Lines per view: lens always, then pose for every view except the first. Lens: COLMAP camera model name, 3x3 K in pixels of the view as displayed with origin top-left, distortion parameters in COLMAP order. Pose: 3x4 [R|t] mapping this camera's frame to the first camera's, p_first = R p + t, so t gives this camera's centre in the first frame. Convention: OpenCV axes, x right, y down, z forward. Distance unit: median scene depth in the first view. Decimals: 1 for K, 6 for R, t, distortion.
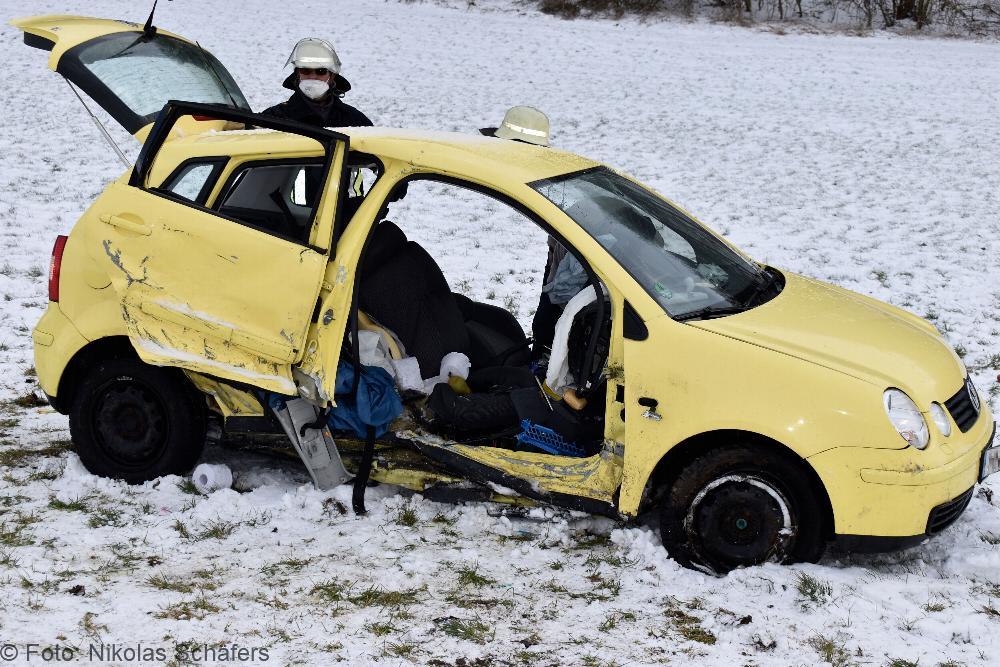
lens RADIAL K [[1858.9, 0, 500.0], [0, 1858.9, 333.5], [0, 0, 1]] dist [0.036823, -0.024382]
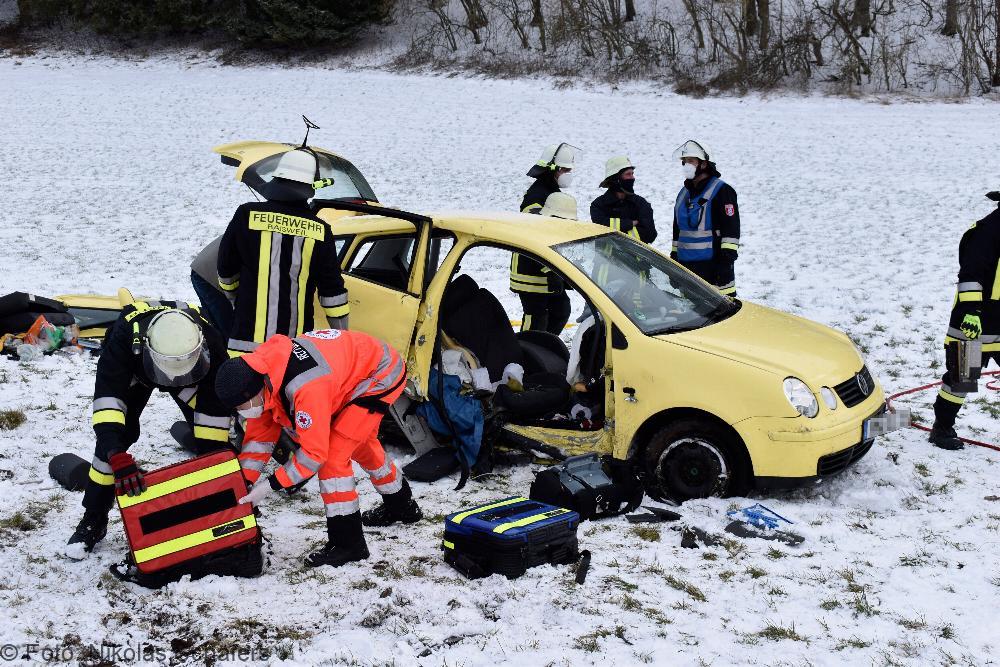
lens RADIAL K [[1858.9, 0, 500.0], [0, 1858.9, 333.5], [0, 0, 1]] dist [0.036823, -0.024382]
pose [[0.992361, -0.024036, -0.121004, 0.061015], [0.020267, 0.999273, -0.032283, 0.014327], [0.121692, 0.029584, 0.992127, -0.189904]]
